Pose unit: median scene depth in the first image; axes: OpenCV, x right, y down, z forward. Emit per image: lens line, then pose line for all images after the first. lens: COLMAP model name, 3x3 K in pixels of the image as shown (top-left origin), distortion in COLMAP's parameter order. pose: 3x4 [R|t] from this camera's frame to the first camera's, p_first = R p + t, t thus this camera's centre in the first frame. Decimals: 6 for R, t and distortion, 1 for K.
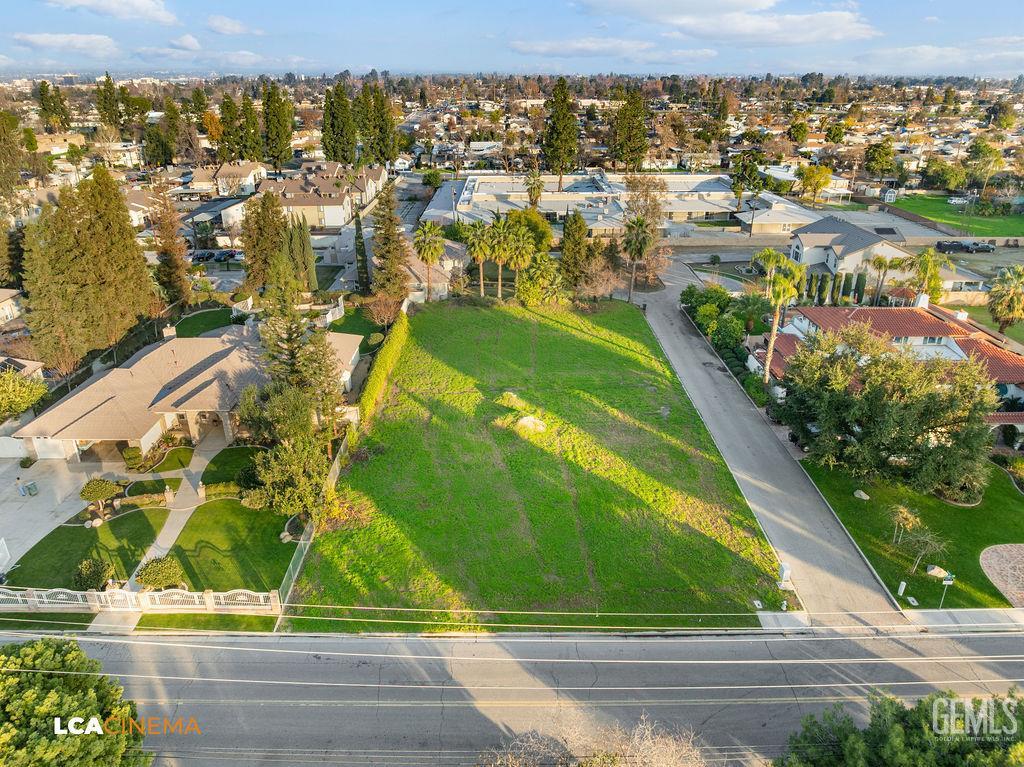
lens RADIAL K [[728.3, 0, 508.0], [0, 728.3, 386.5], [0, 0, 1]] dist [-0.037692, -0.007444]
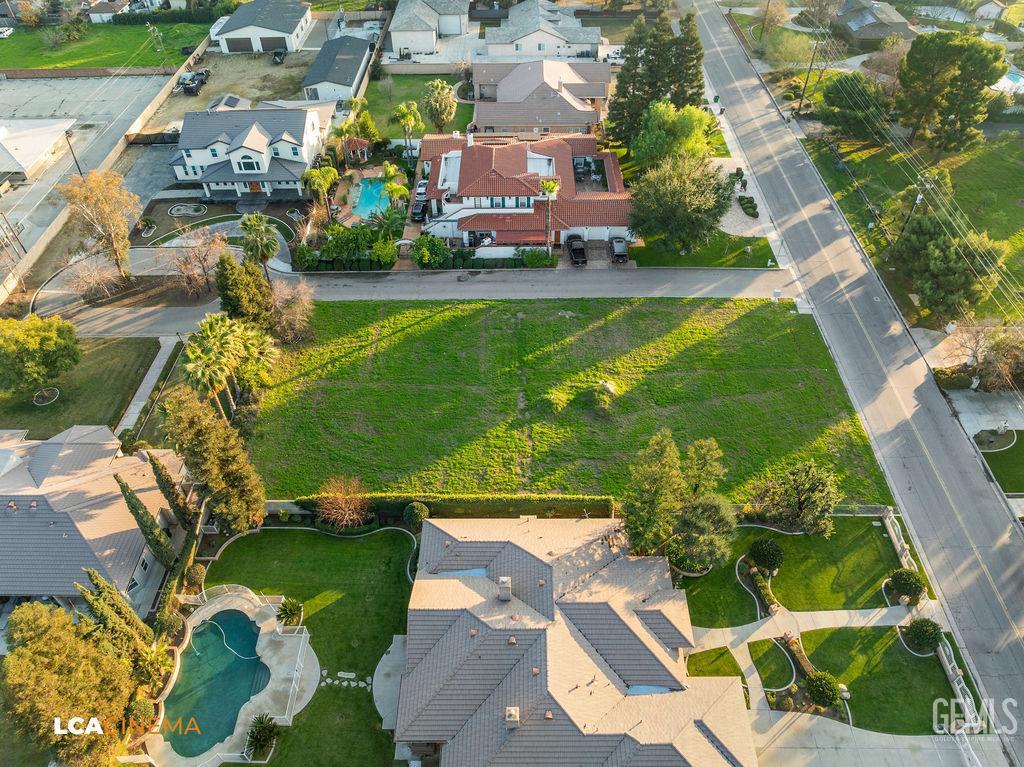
lens RADIAL K [[728.3, 0, 508.0], [0, 728.3, 386.5], [0, 0, 1]] dist [-0.037692, -0.007444]
pose [[0.011285, -0.701918, 0.712168, -0.795303], [0.415125, 0.651227, 0.635276, -0.749790], [-0.909694, 0.288469, 0.298733, 0.789803]]
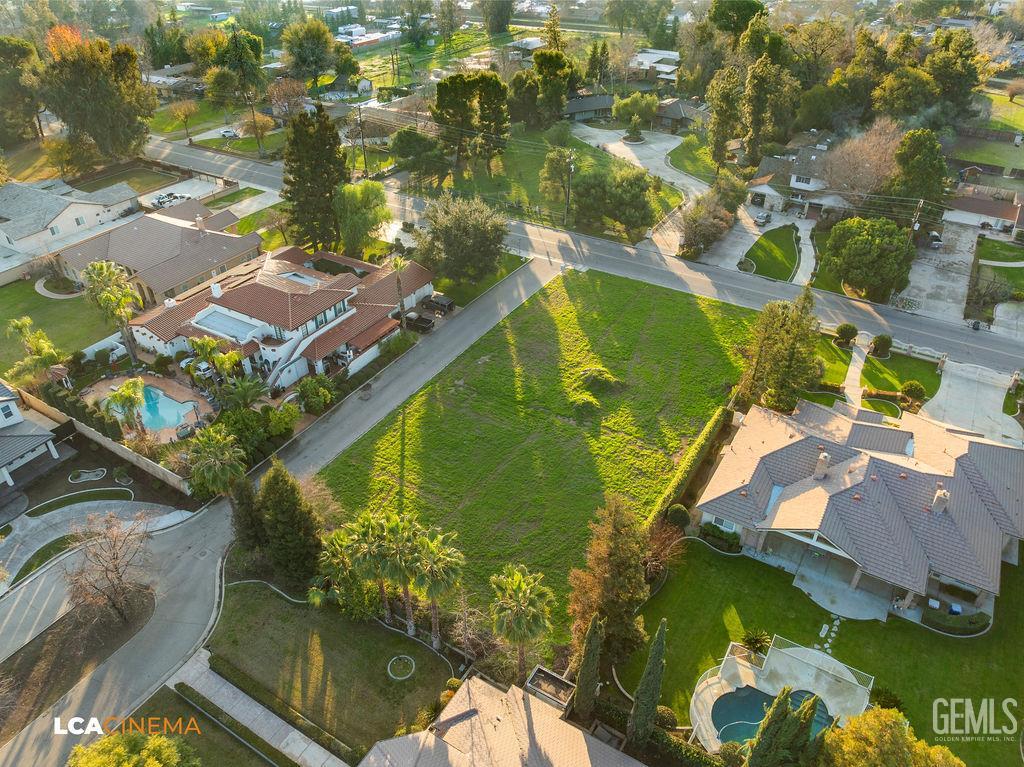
lens RADIAL K [[724.1, 0, 512.0], [0, 724.1, 383.5], [0, 0, 1]] dist [-0.037474, -0.007553]
pose [[-0.854692, -0.287603, 0.432188, -0.401058], [0.220326, 0.552857, 0.803620, -0.987185], [-0.470062, 0.782070, -0.409156, 1.595455]]
